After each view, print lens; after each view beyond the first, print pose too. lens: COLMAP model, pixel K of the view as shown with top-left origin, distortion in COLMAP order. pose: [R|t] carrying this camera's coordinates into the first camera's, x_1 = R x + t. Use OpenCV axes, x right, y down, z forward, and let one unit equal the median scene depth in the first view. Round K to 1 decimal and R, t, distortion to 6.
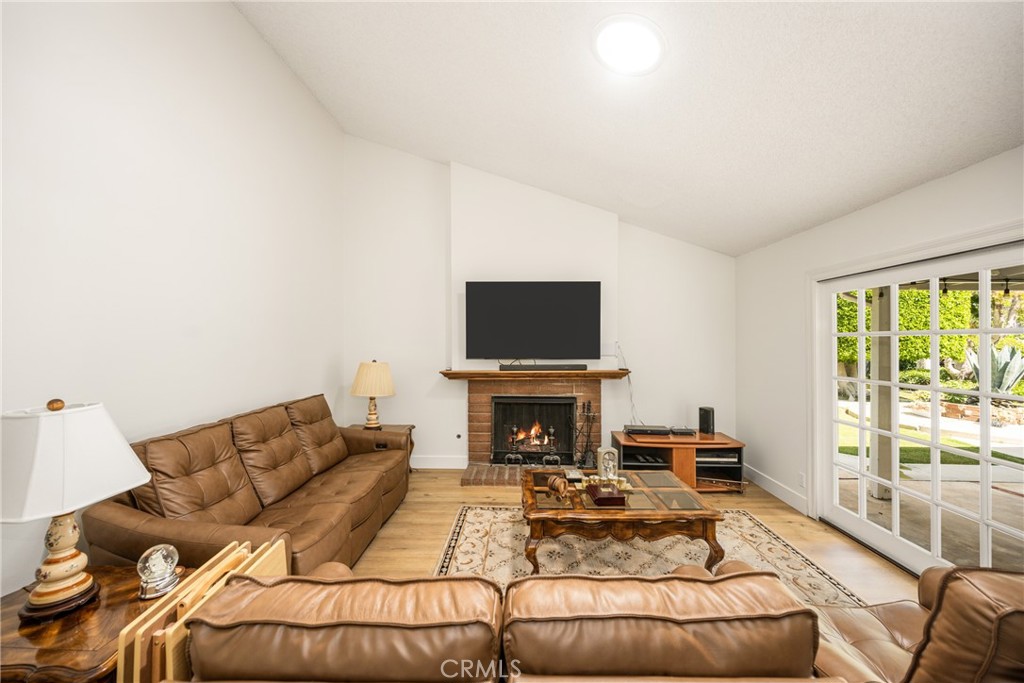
lens RADIAL K [[413.4, 0, 512.0], [0, 413.4, 341.5], [0, 0, 1]] dist [-0.001452, -0.000134]
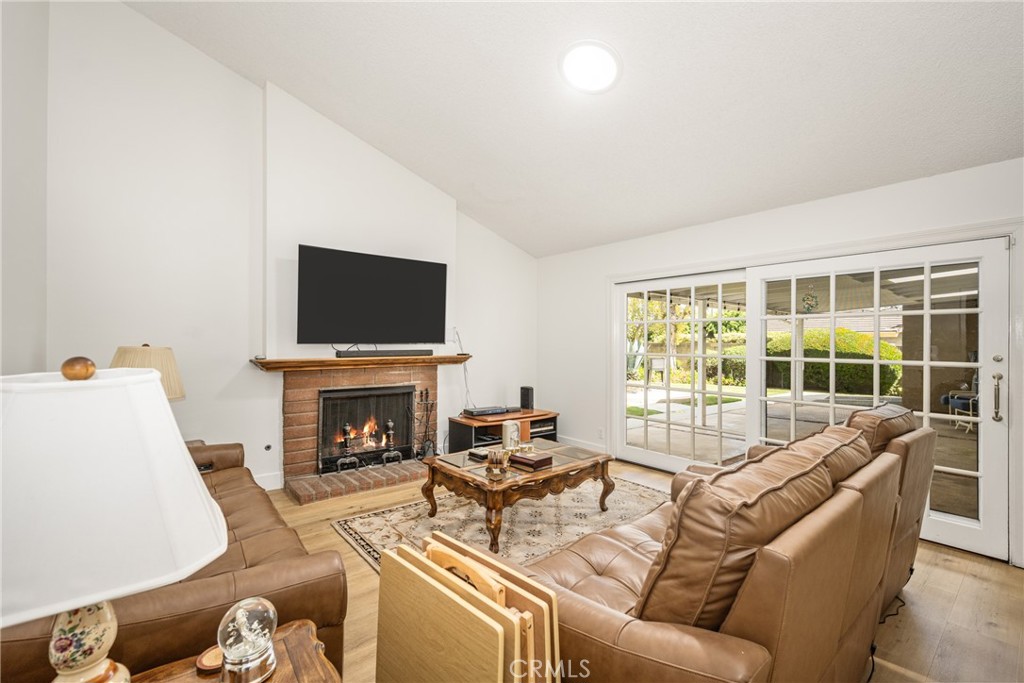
lens RADIAL K [[459.4, 0, 512.0], [0, 459.4, 341.5], [0, 0, 1]] dist [0.002427, 0.000141]
pose [[0.741636, 0.008002, 0.670754, -0.381928], [-0.003708, 0.999962, -0.007830, 0.043477], [-0.670792, 0.003320, 0.741638, 0.084432]]
